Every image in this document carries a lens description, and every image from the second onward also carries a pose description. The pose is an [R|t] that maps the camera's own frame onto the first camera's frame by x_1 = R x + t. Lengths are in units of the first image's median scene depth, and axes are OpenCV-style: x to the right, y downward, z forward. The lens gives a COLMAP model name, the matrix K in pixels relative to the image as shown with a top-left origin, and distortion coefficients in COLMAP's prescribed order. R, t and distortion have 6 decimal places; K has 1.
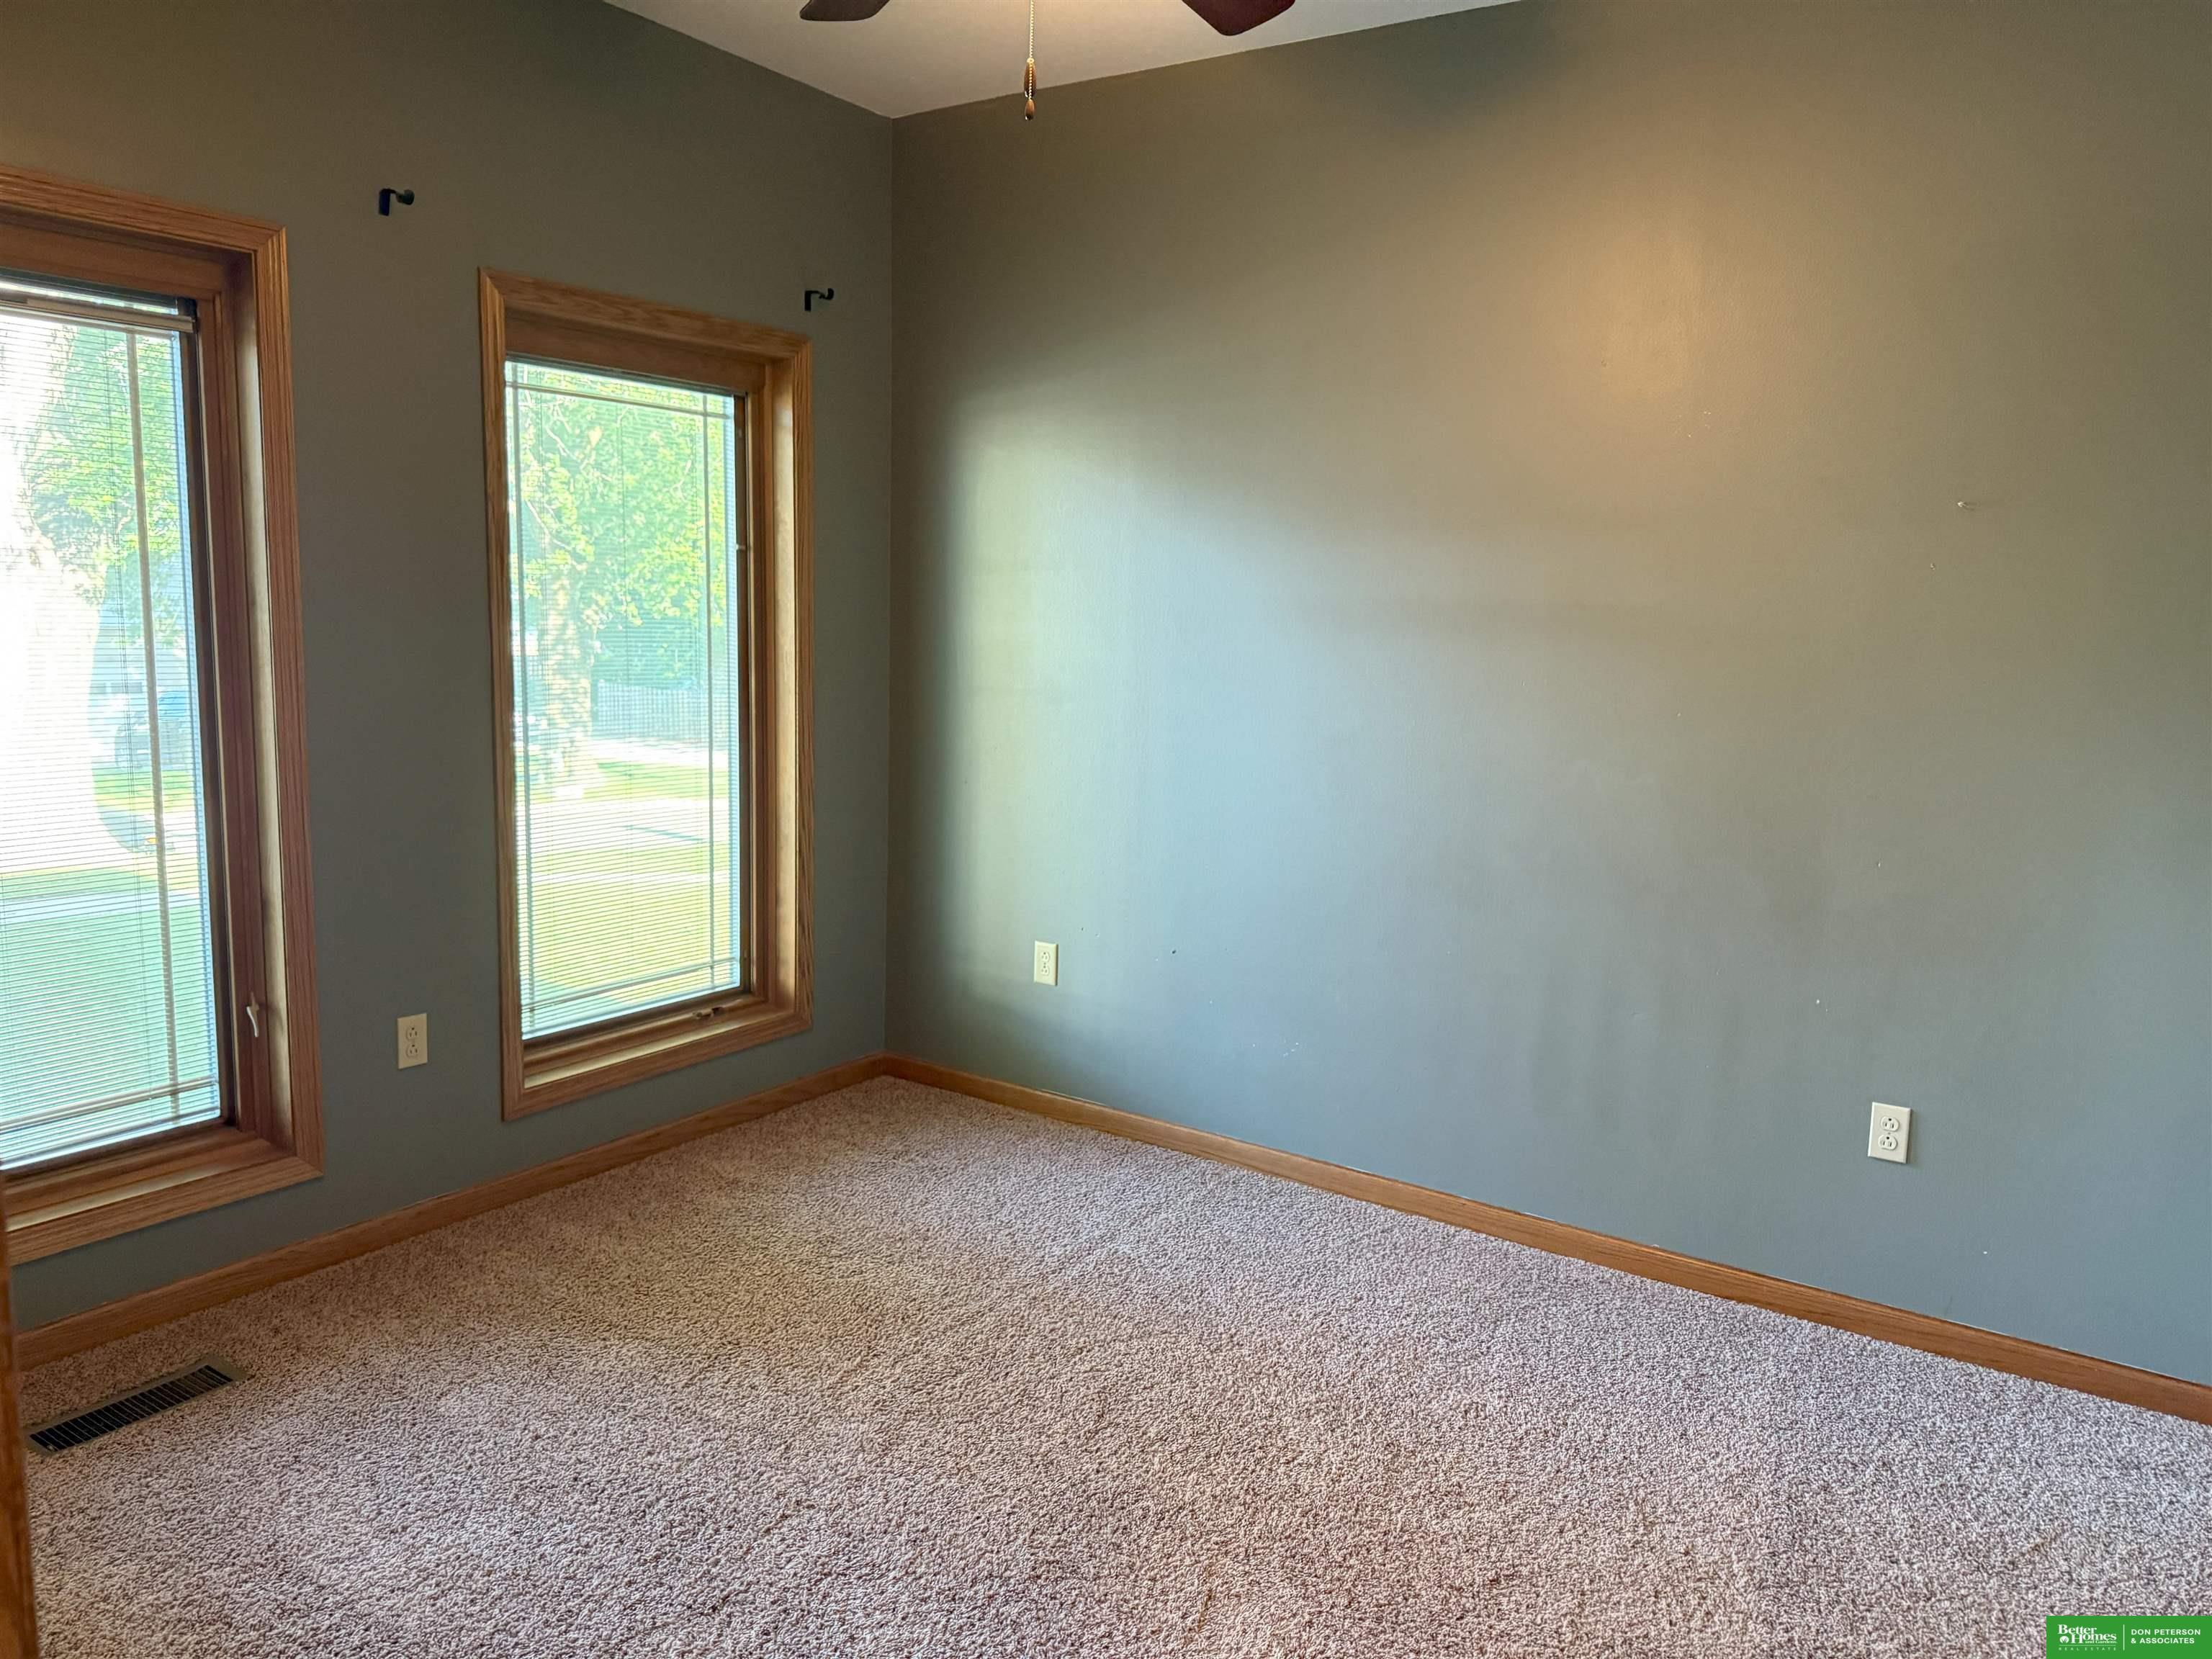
lens RADIAL K [[1575.2, 0, 1094.9], [0, 1575.2, 846.4], [0, 0, 1]] dist [0.082598, -0.143235]
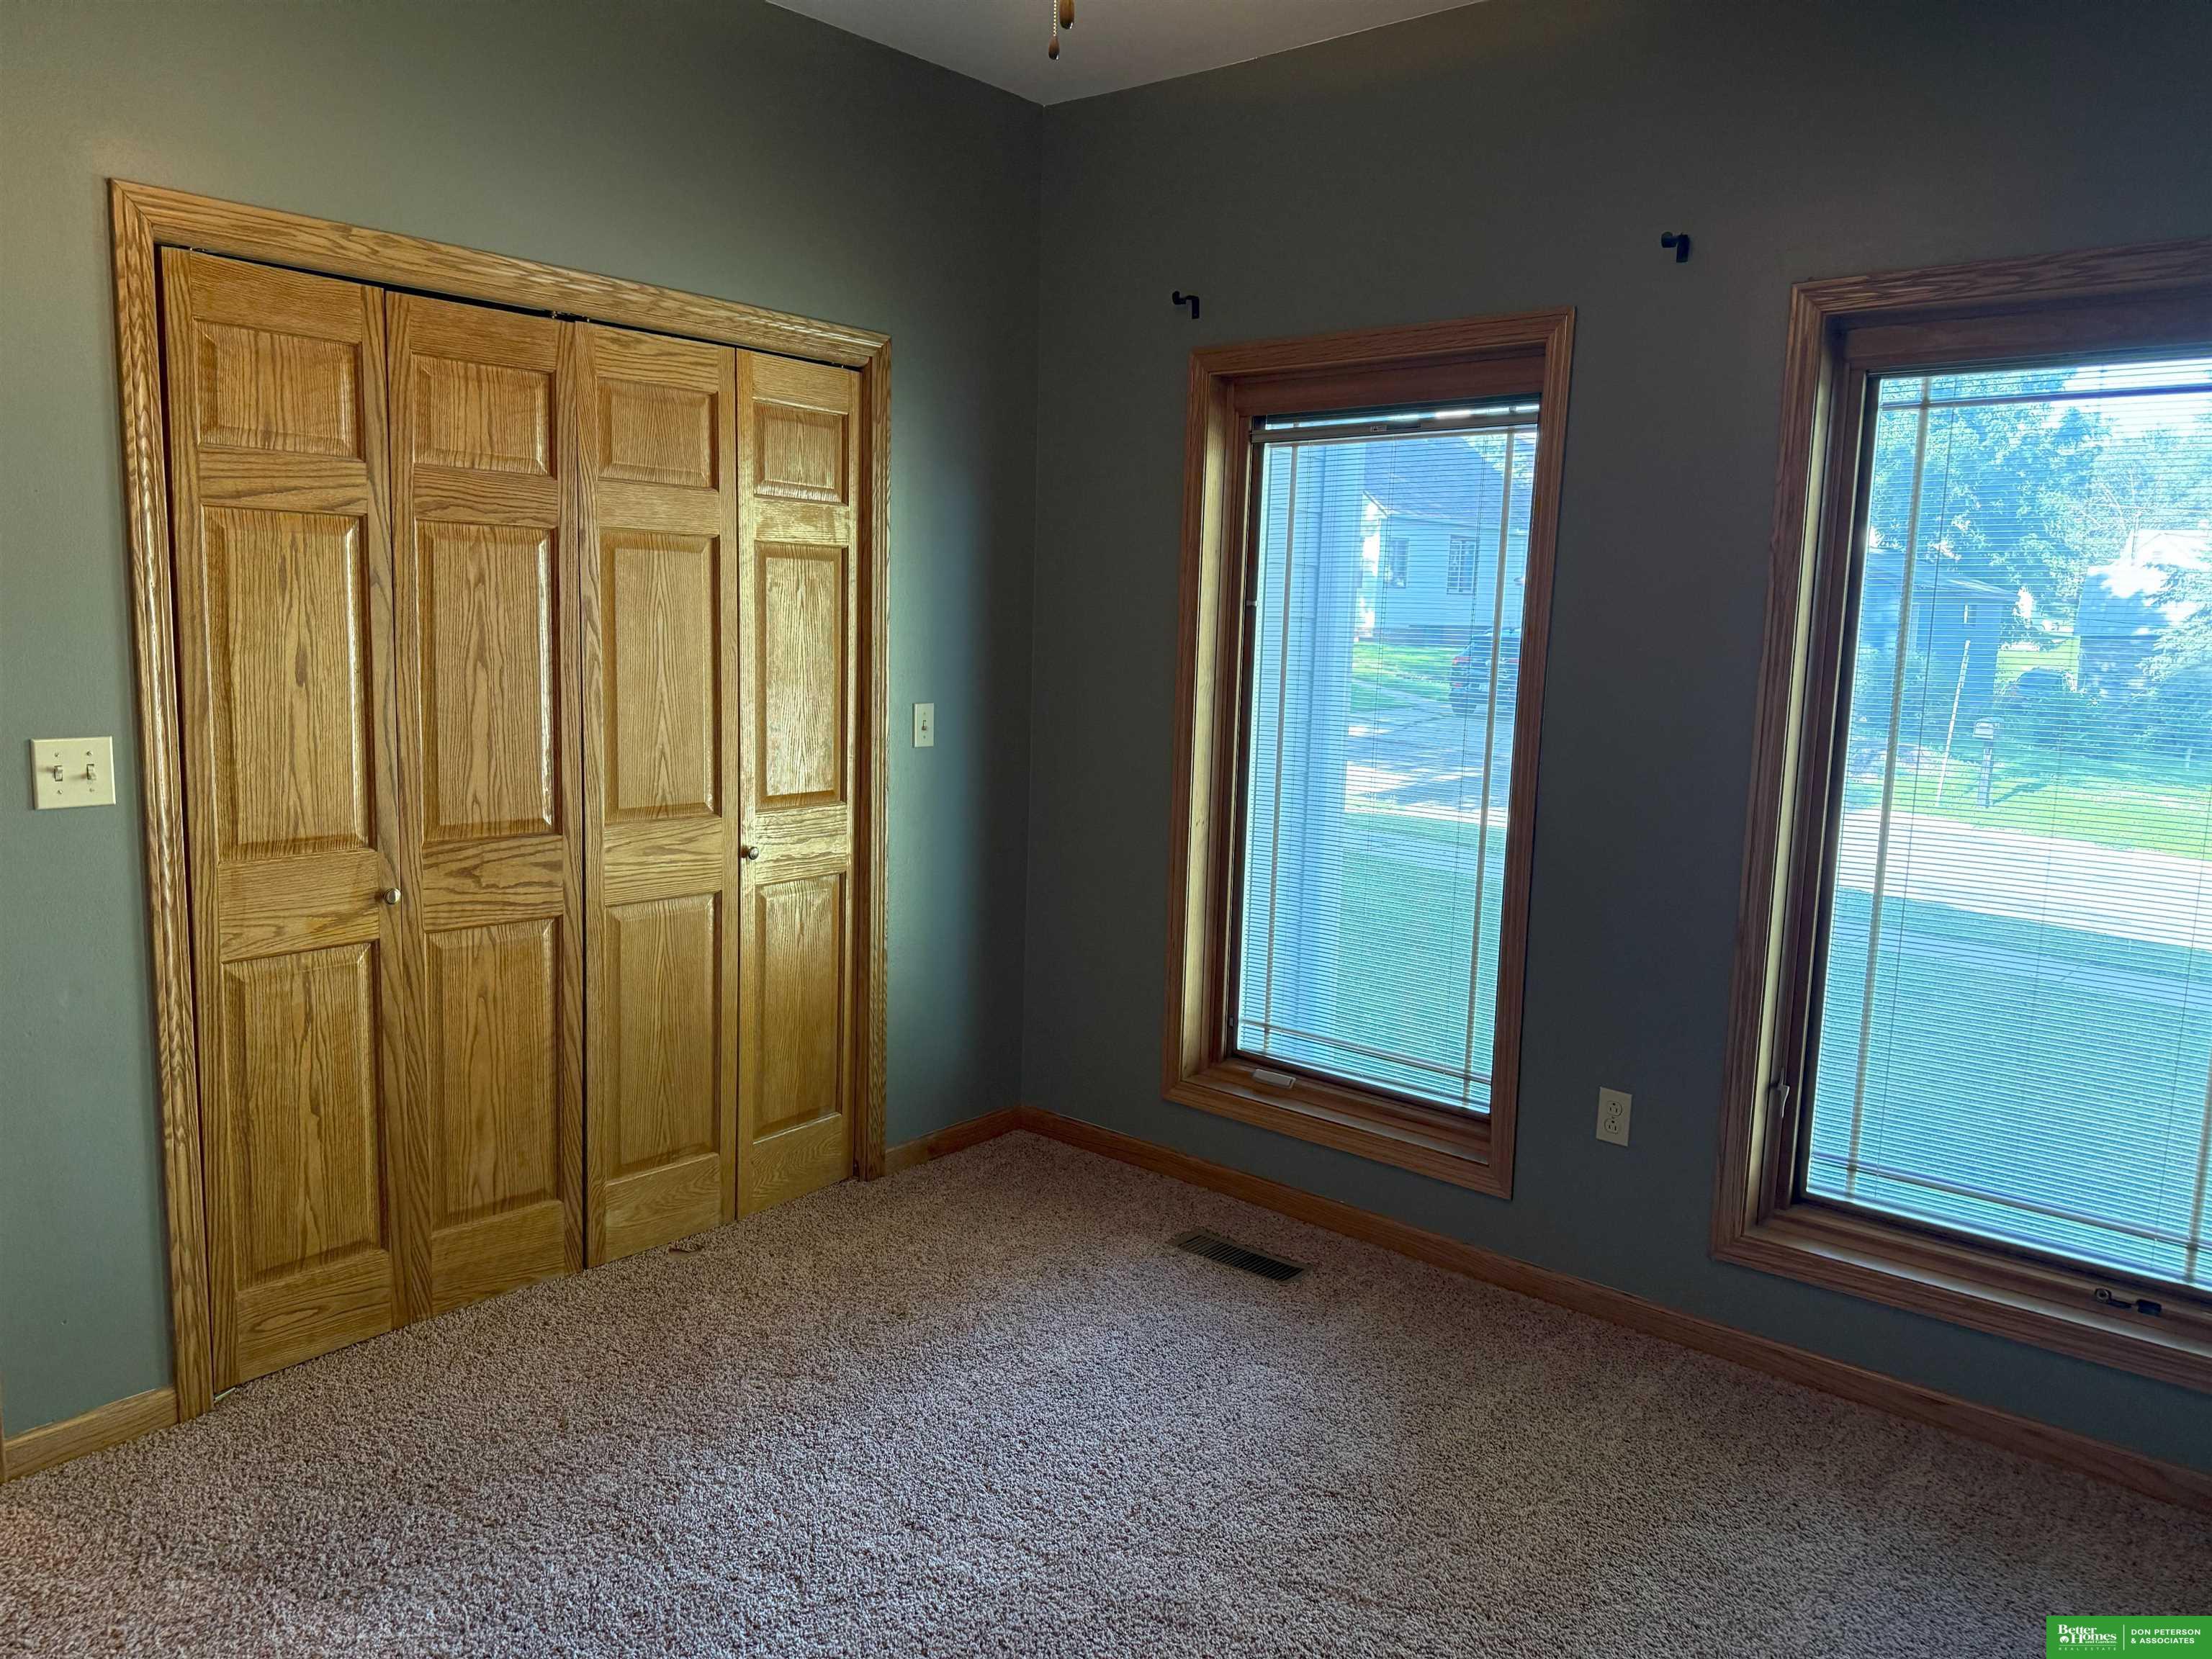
lens RADIAL K [[1575.2, 0, 1094.9], [0, 1575.2, 846.4], [0, 0, 1]] dist [0.082598, -0.143235]
pose [[-0.103692, 0.119276, -0.987432, 0.524175], [-0.189624, 0.972203, 0.137349, -0.106871], [0.976366, 0.201482, -0.078192, 0.737365]]
